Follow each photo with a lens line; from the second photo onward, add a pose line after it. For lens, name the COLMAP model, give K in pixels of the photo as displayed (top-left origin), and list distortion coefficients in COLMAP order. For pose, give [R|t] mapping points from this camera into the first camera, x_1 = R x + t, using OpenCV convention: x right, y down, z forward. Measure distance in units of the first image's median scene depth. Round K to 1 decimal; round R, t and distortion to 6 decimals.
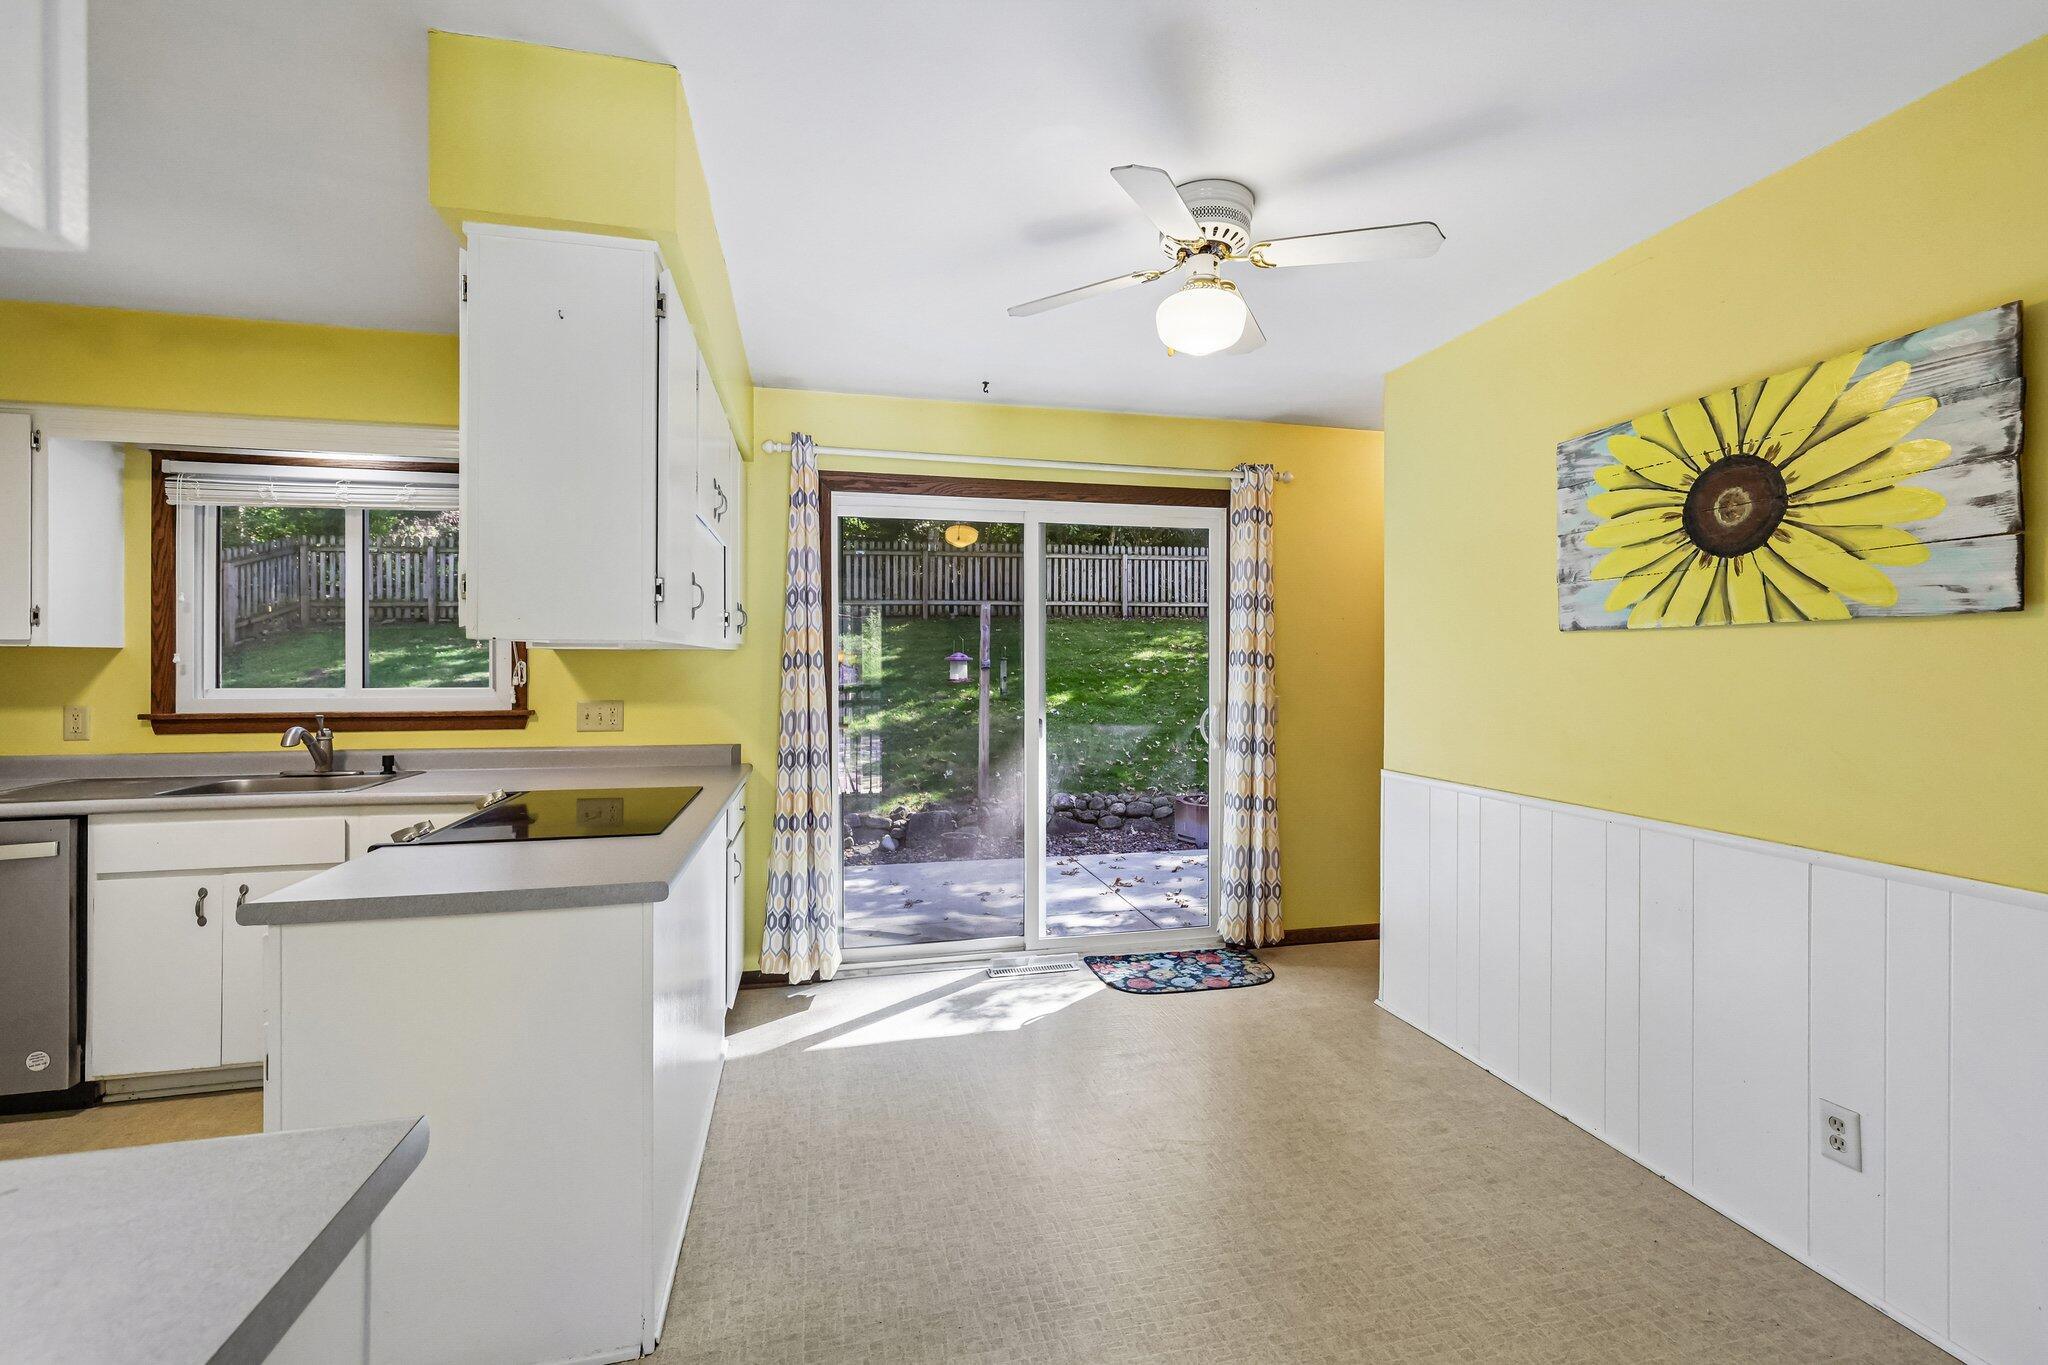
lens RADIAL K [[865.1, 0, 1028.4], [0, 865.1, 666.0], [0, 0, 1]] dist [-0.000845, 0.000949]
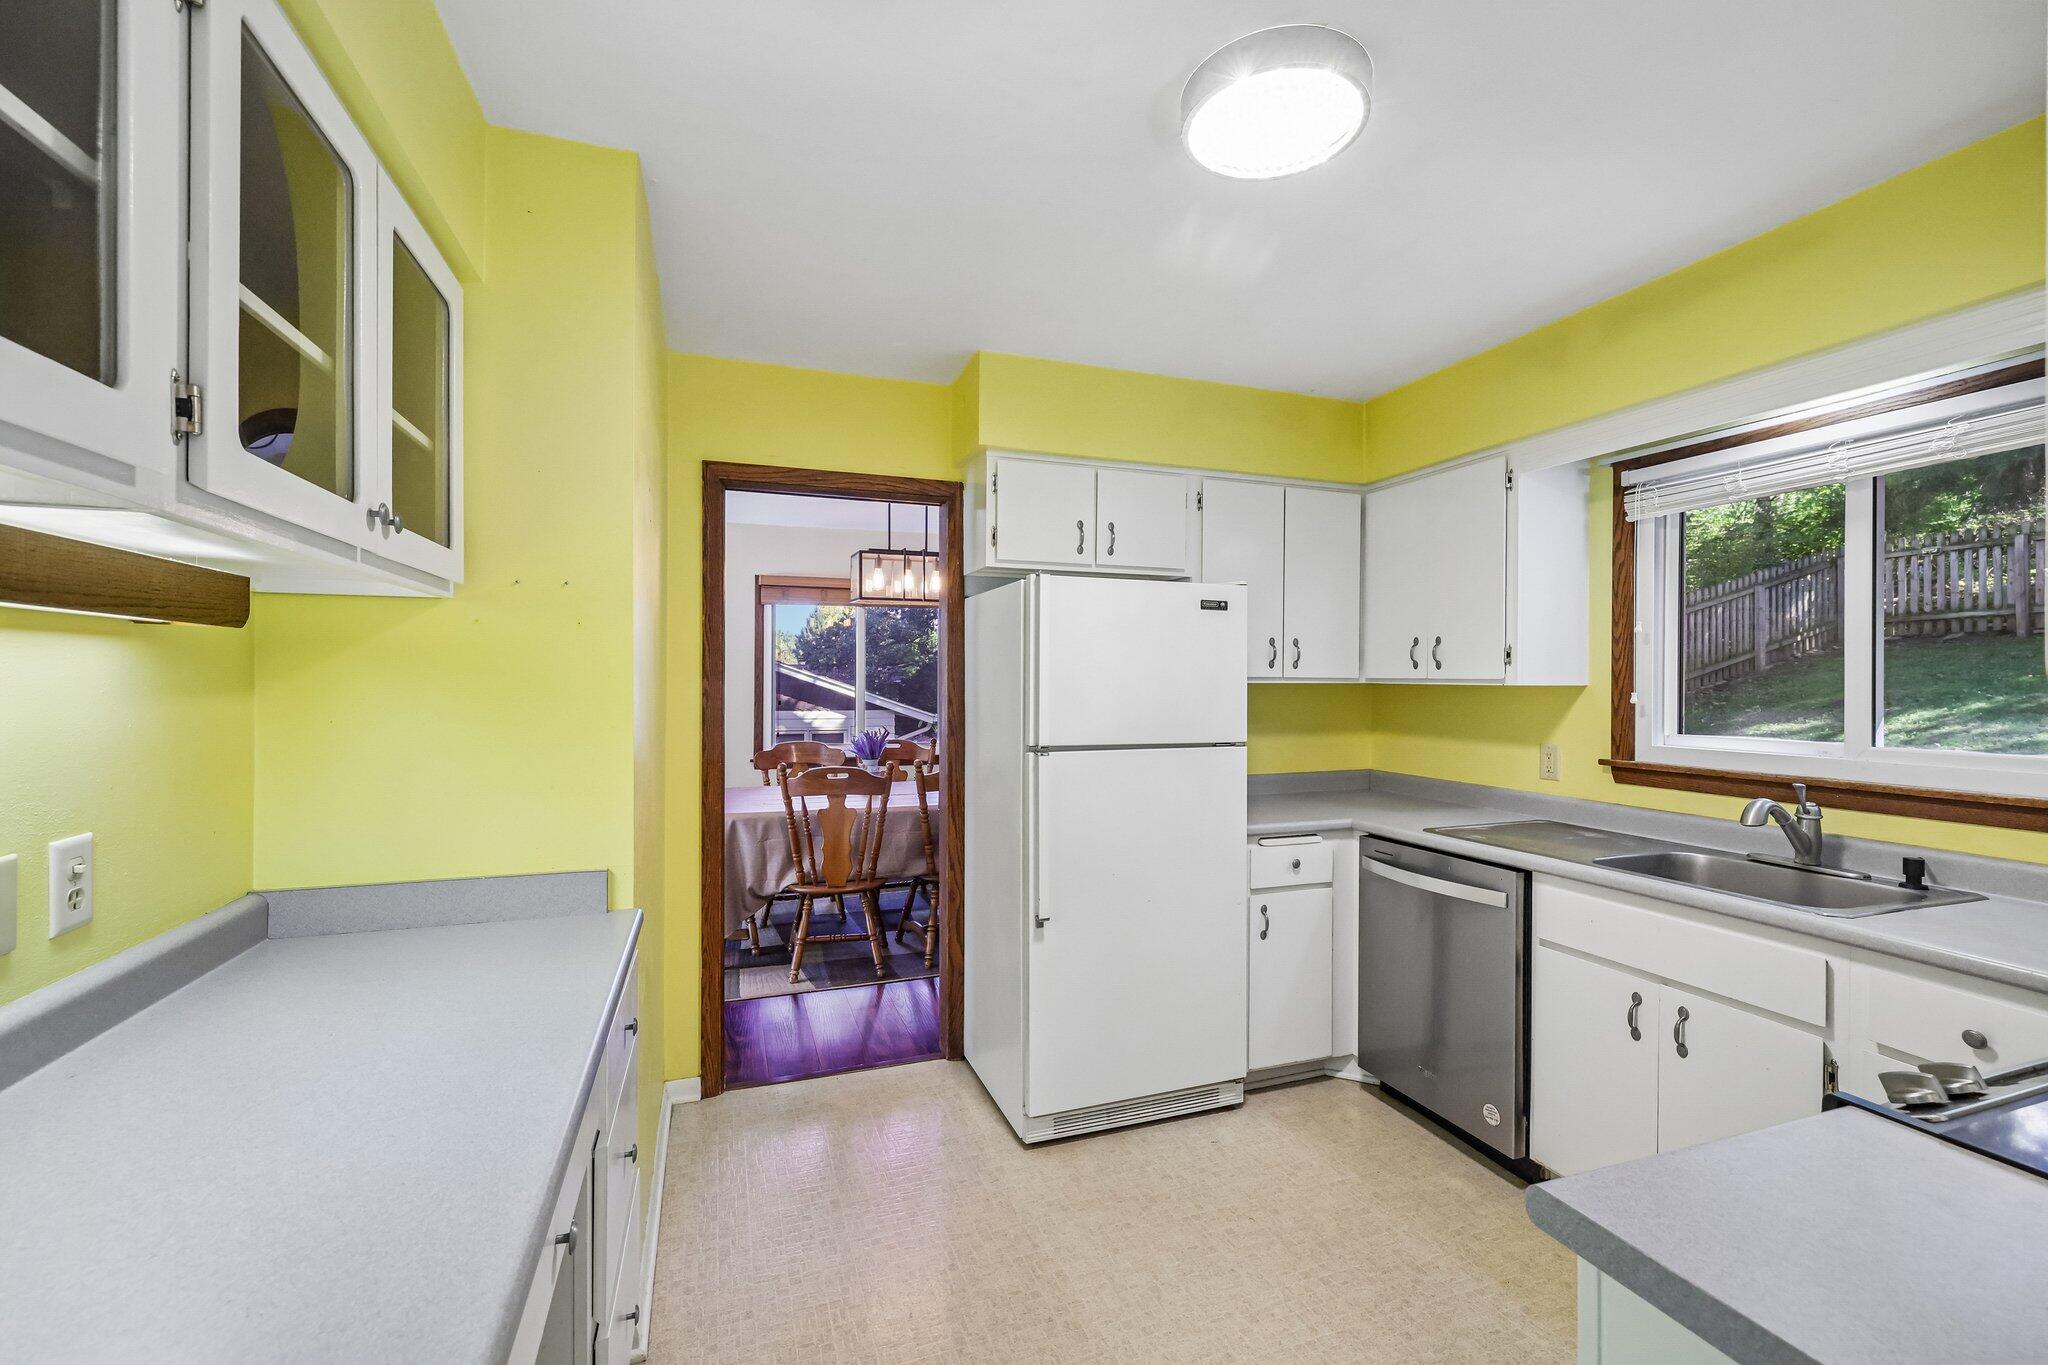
lens RADIAL K [[865.1, 0, 1016.4], [0, 865.1, 677.6], [0, 0, 1]] dist [-0.000845, 0.000949]
pose [[0.105182, -0.003177, -0.994448, -0.189794], [-0.007633, 0.999963, -0.004002, -0.021051], [0.994424, 0.008012, 0.105154, 0.294764]]
